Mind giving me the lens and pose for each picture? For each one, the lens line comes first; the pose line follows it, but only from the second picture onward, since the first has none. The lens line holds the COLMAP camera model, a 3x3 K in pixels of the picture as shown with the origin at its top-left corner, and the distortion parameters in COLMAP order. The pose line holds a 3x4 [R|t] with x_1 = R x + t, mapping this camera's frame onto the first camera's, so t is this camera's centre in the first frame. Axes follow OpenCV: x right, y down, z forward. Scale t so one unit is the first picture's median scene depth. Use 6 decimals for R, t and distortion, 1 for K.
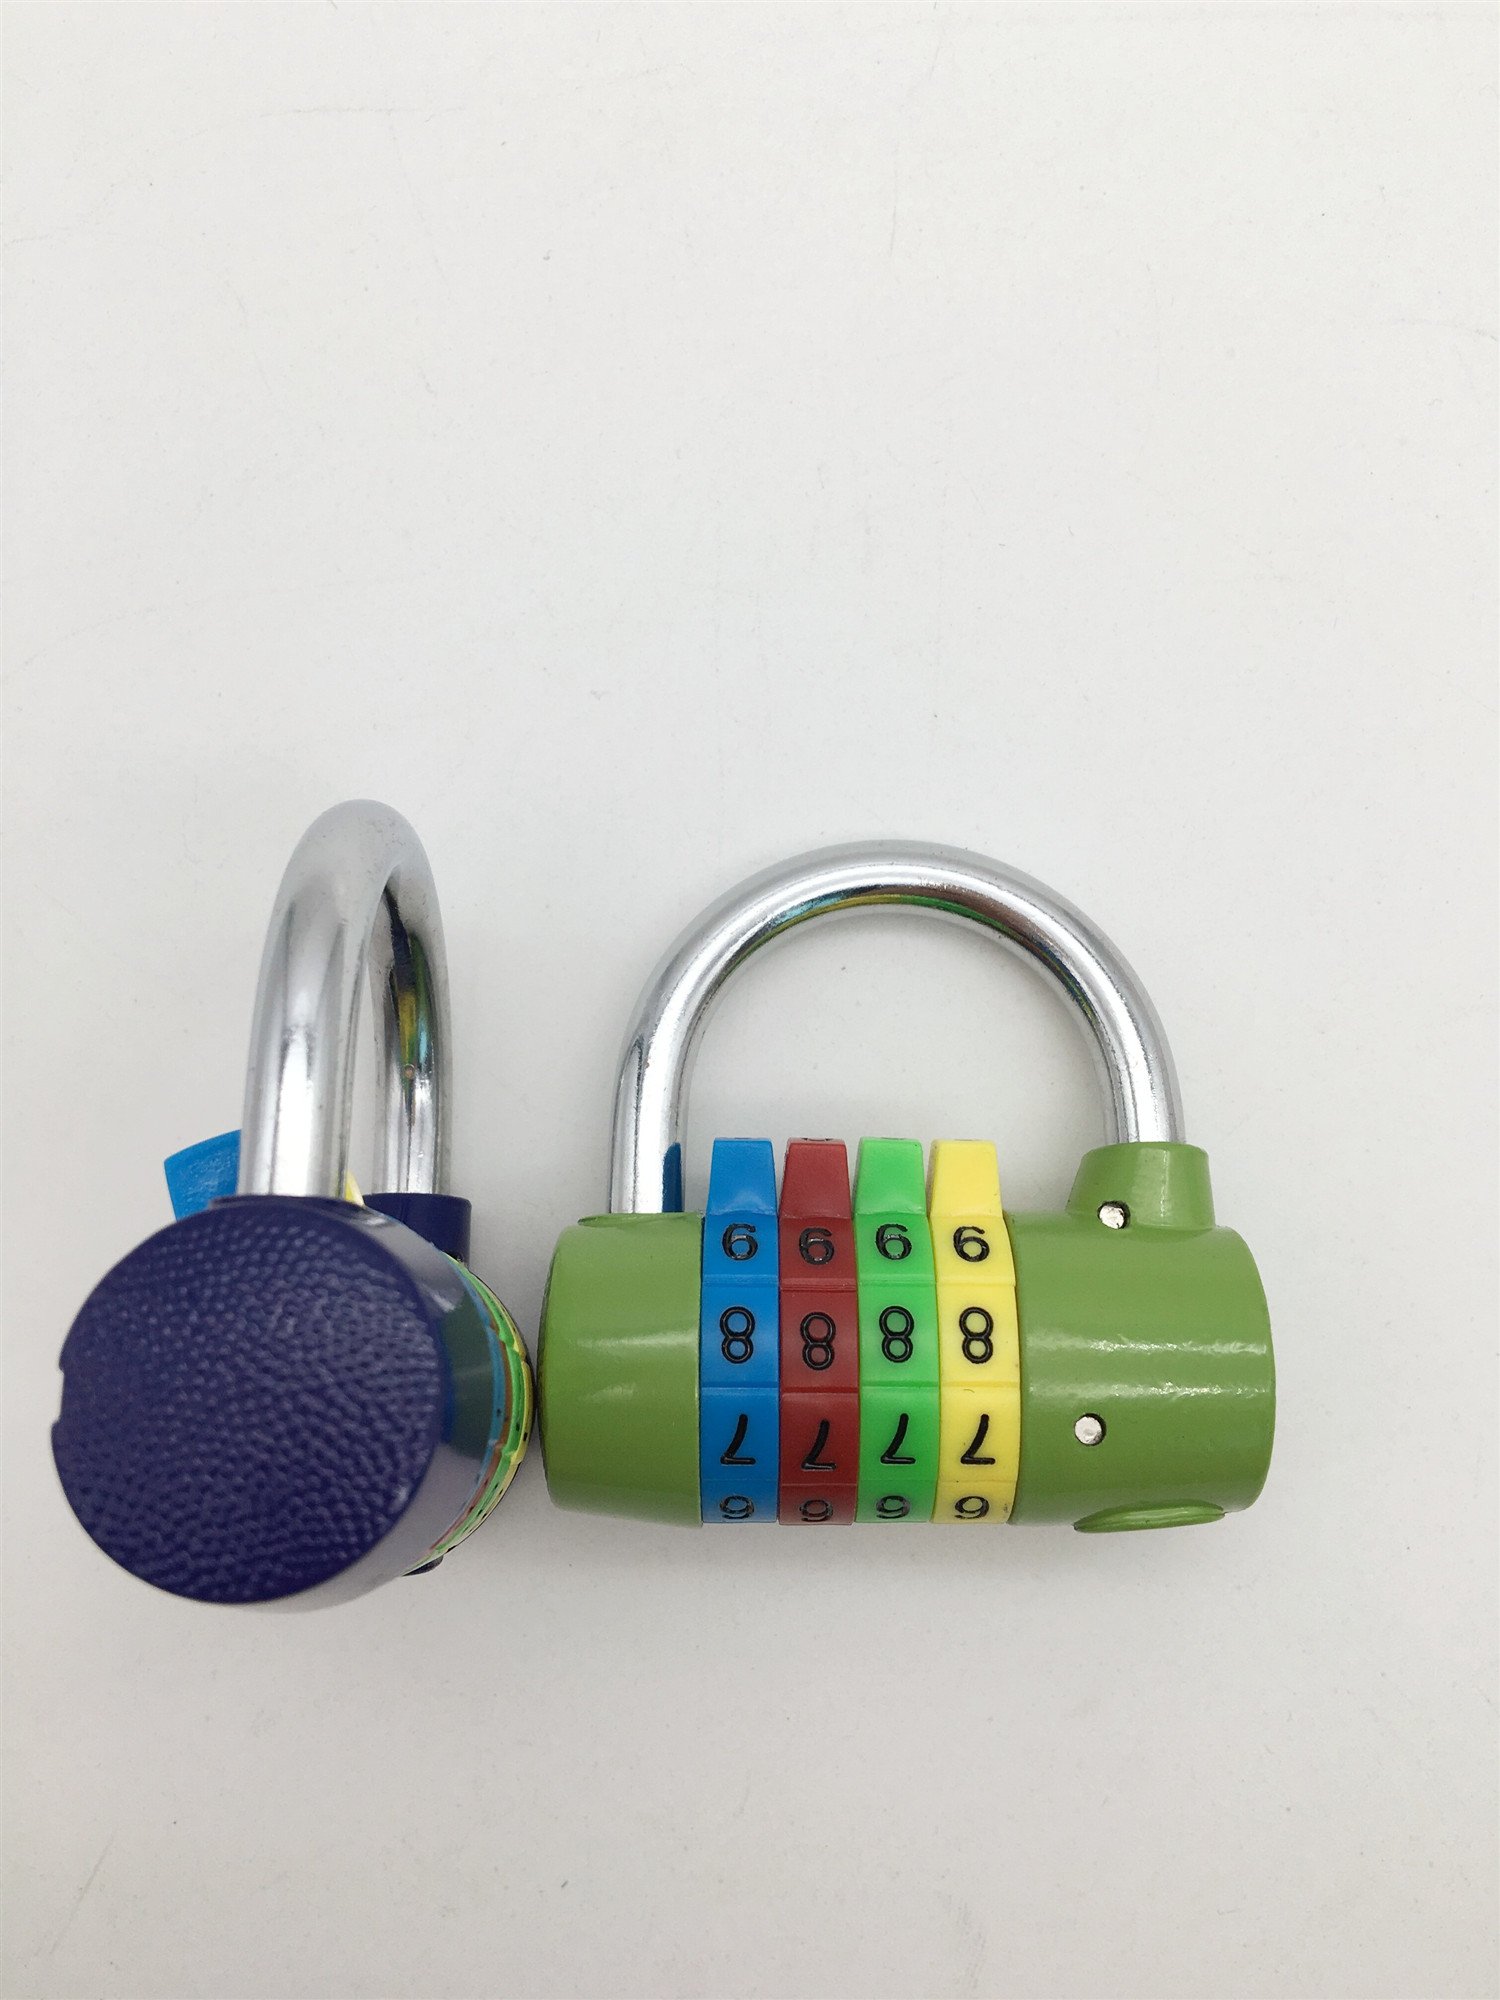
lens RADIAL K [[1725.6, 0, 750.0], [0, 1725.6, 1000.0], [0, 0, 1]] dist [0.061443, -0.165697]
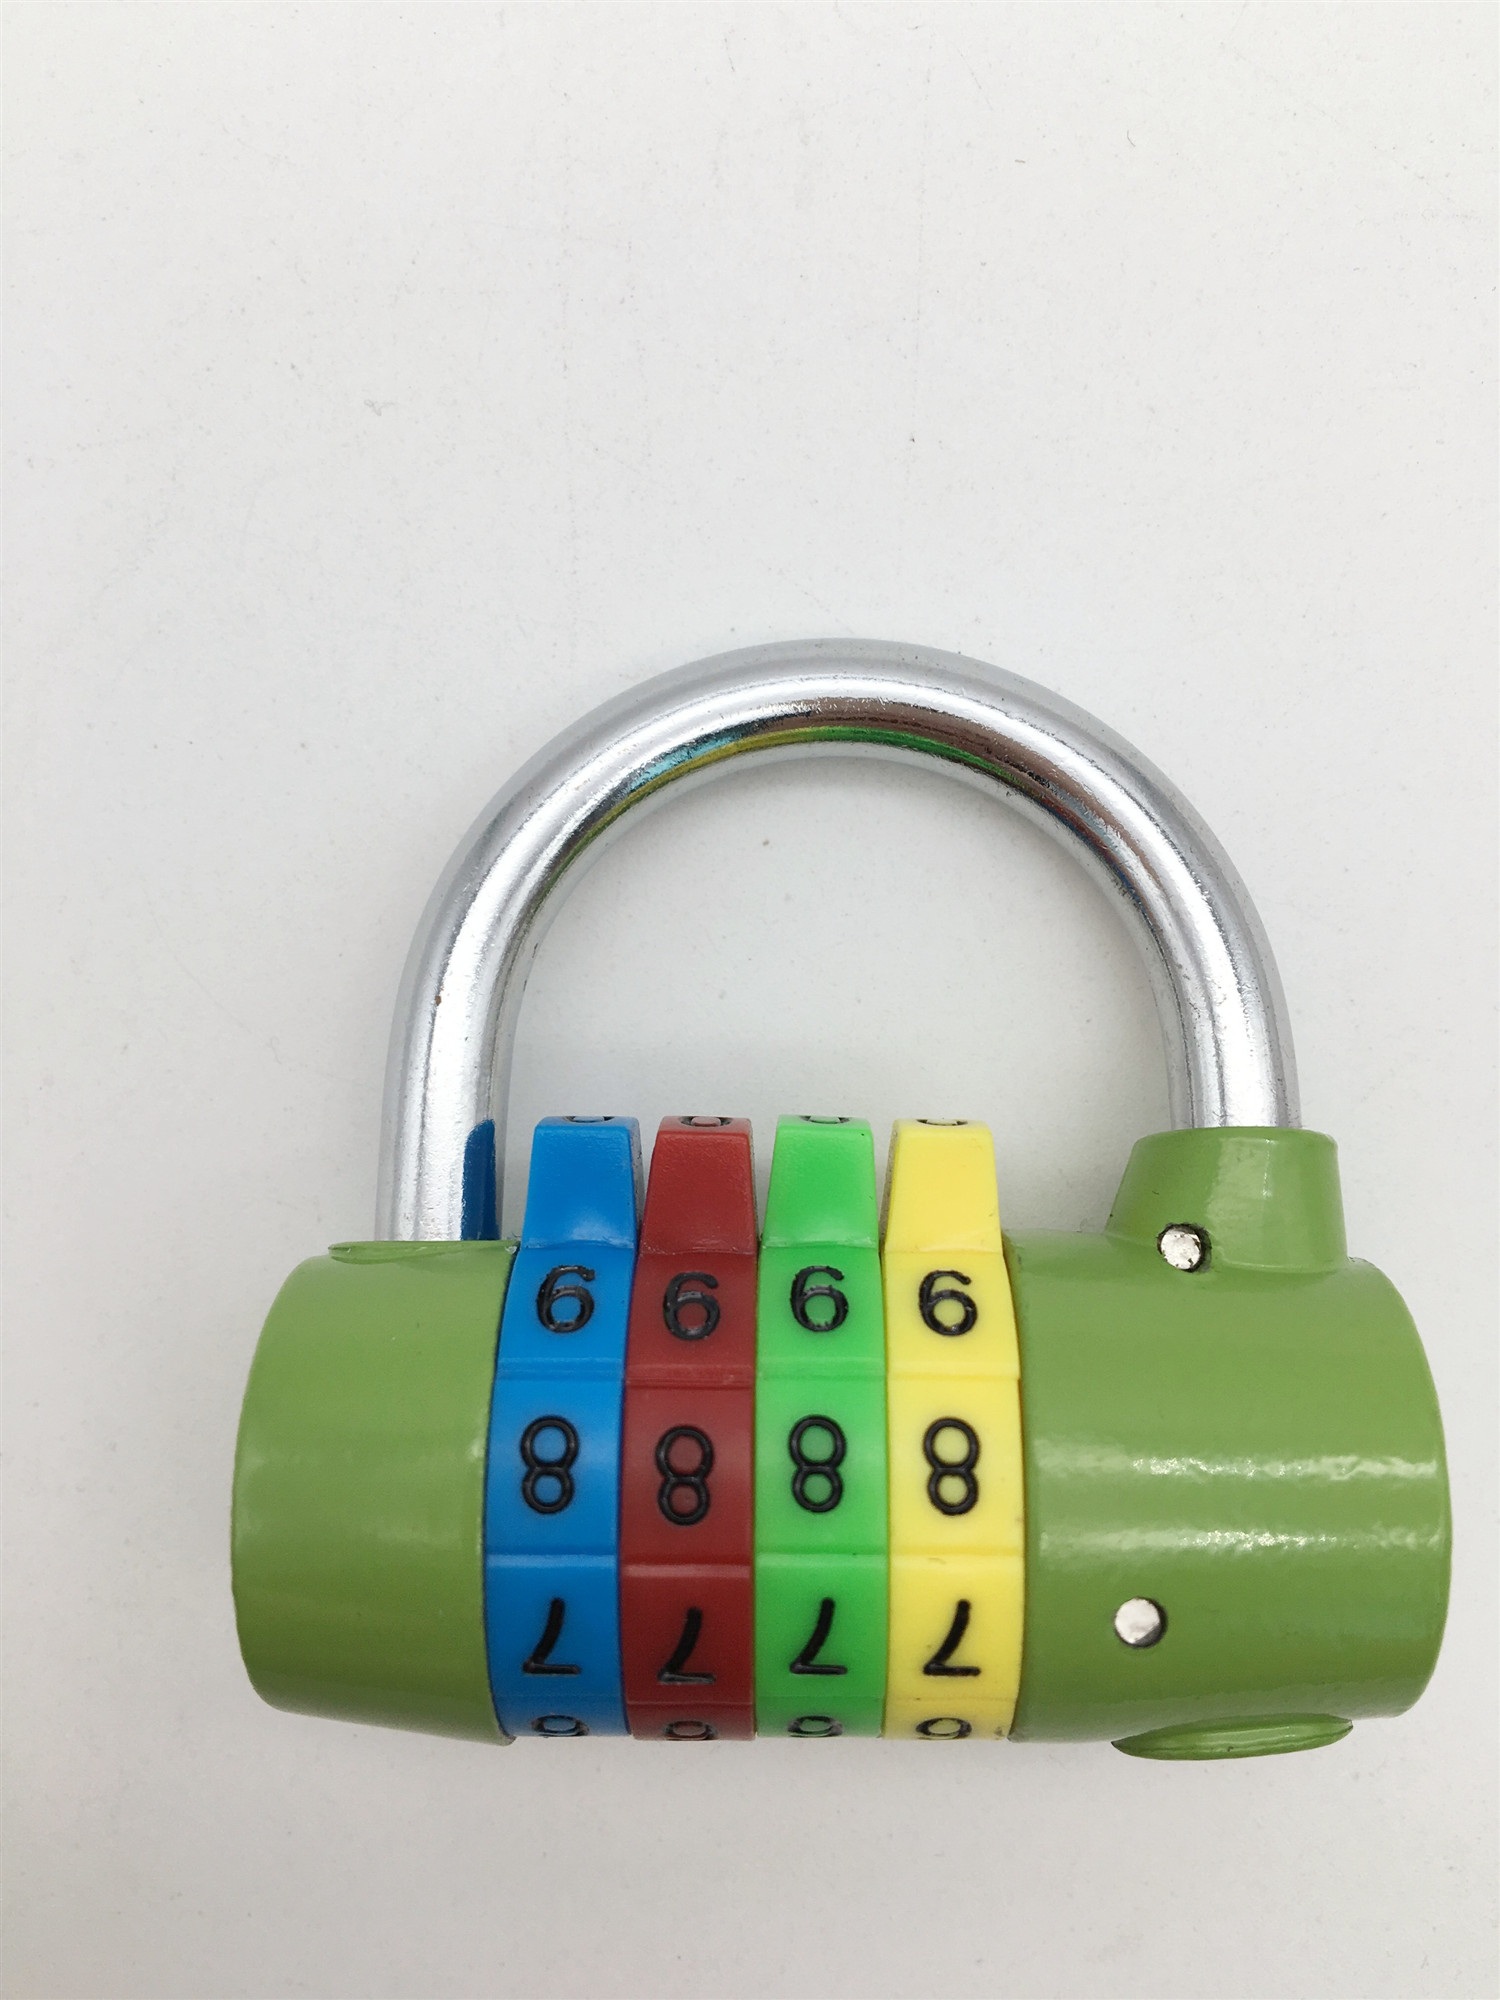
lens RADIAL K [[1725.6, 0, 750.0], [0, 1725.6, 1000.0], [0, 0, 1]] dist [0.061443, -0.165697]
pose [[0.999718, 0.001371, -0.023706, 0.072710], [0.000522, 0.996821, 0.079671, -0.012874], [0.023739, -0.079661, 0.996539, 0.402493]]
